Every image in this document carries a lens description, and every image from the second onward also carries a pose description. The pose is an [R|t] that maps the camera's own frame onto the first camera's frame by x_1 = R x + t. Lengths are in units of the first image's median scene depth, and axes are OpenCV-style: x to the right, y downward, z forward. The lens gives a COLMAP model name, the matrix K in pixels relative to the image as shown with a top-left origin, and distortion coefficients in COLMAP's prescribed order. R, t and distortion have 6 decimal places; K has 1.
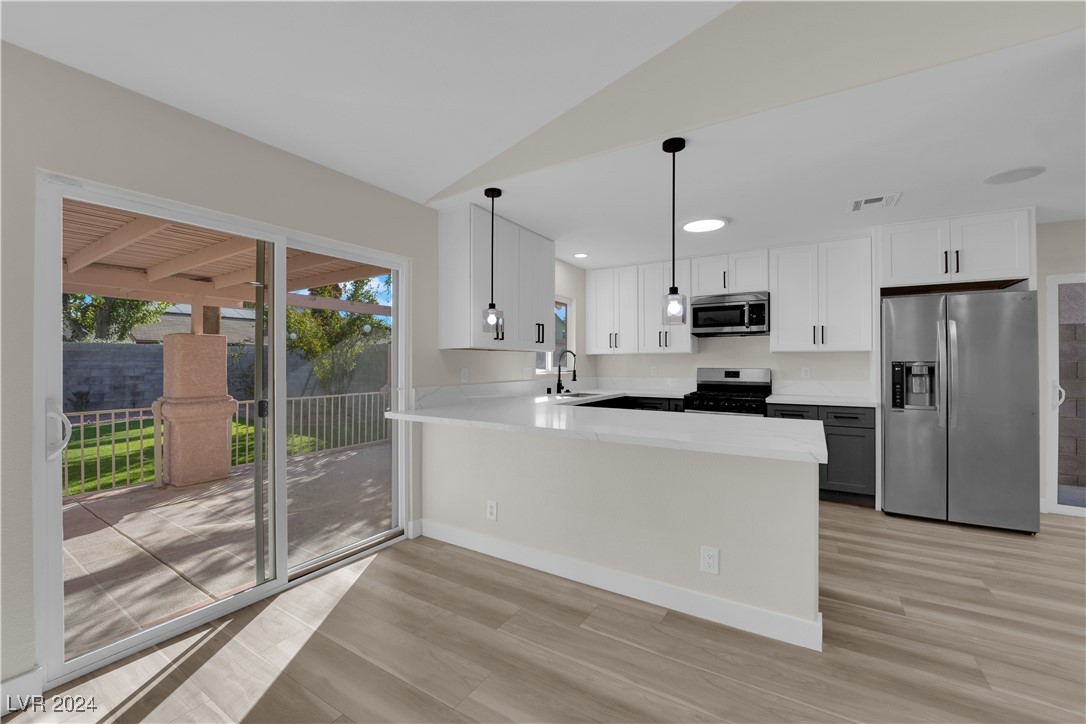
lens RADIAL K [[437.4, 0, 540.2], [0, 437.4, 357.8], [0, 0, 1]] dist [-0.014167, -0.002231]
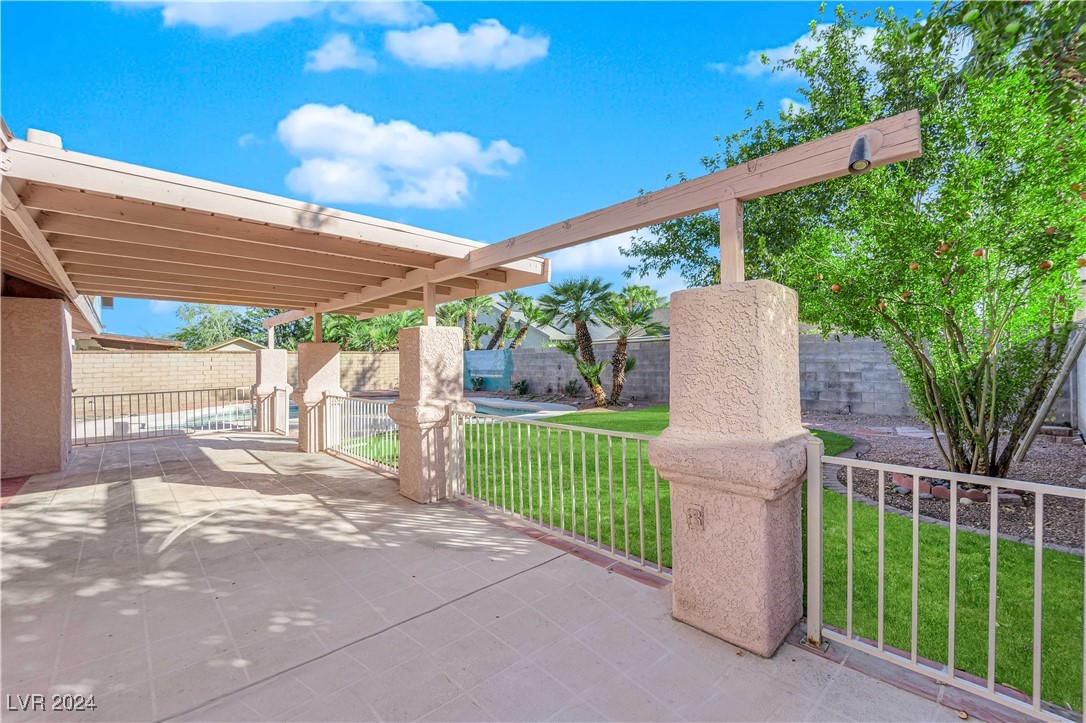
lens RADIAL K [[437.4, 0, 547.3], [0, 437.4, 361.3], [0, 0, 1]] dist [-0.014167, -0.002231]
pose [[-0.264033, -0.006211, -0.964494, -0.032274], [0.016688, 0.999800, -0.011007, 0.051848], [0.964369, -0.019001, -0.263876, 1.649032]]
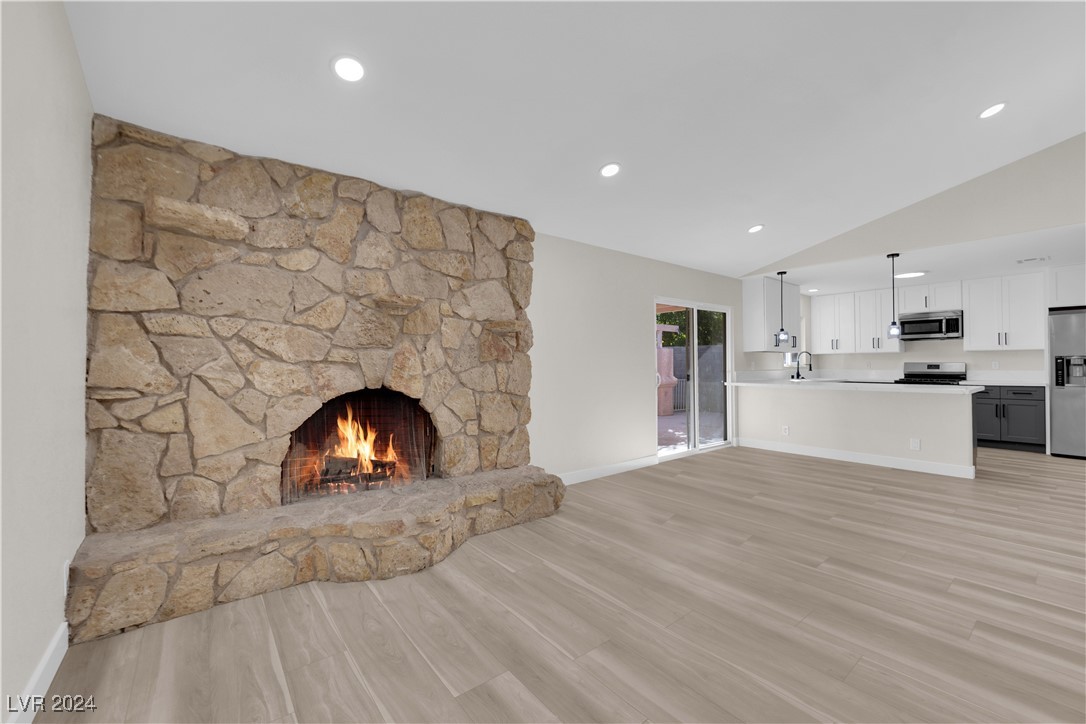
lens RADIAL K [[437.4, 0, 540.3], [0, 437.4, 358.2], [0, 0, 1]] dist [-0.014167, -0.002231]
pose [[0.941466, -0.007513, -0.337023, -0.323825], [0.006217, 0.999969, -0.004922, 0.009500], [0.337050, 0.002539, 0.941483, -0.838443]]
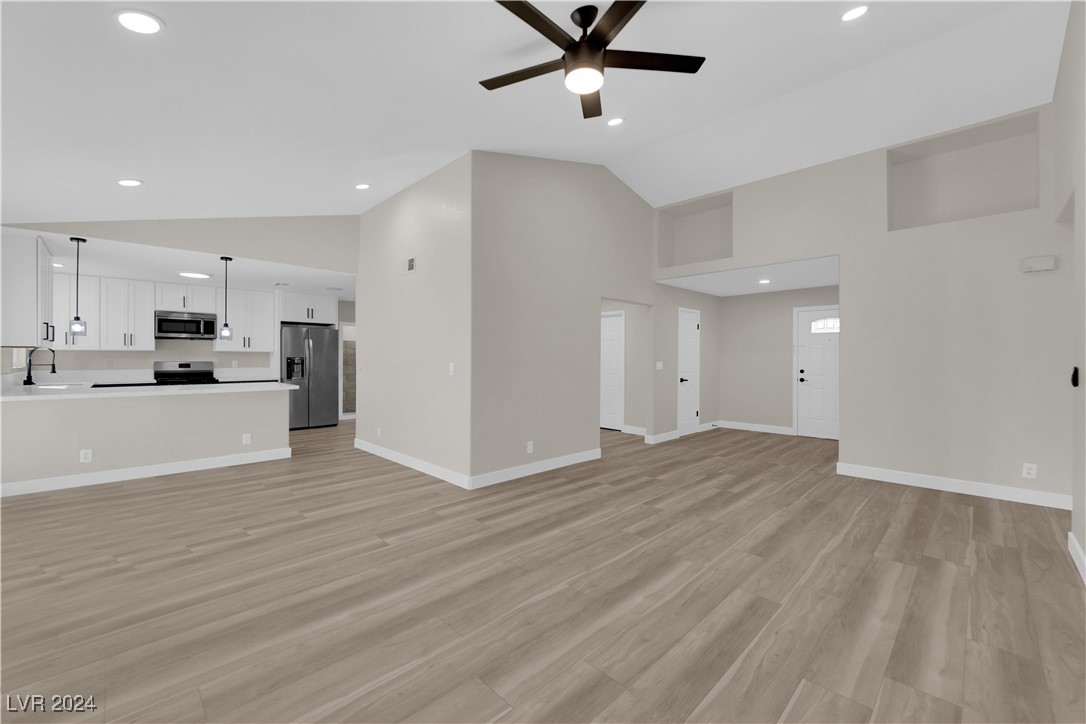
lens RADIAL K [[437.4, 0, 545.2], [0, 437.4, 358.8], [0, 0, 1]] dist [-0.014167, -0.002231]
pose [[0.227336, -0.001478, 0.973815, -0.765900], [-0.011046, 0.999931, 0.004096, -0.005372], [-0.973754, -0.011688, 0.227304, -0.561354]]
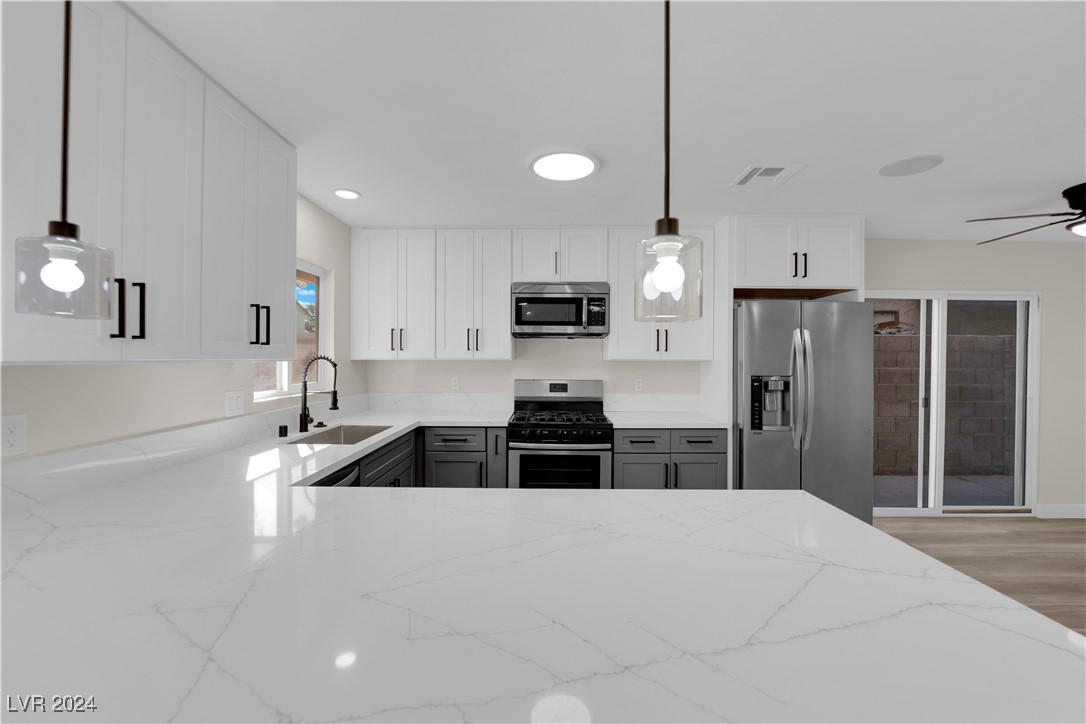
lens RADIAL K [[437.4, 0, 543.6], [0, 437.4, 360.2], [0, 0, 1]] dist [-0.014167, -0.002231]
pose [[0.850905, -0.000083, 0.525320, 0.011784], [-0.009332, 0.999840, 0.015274, -0.024359], [-0.525237, -0.017899, 0.850768, 0.386141]]
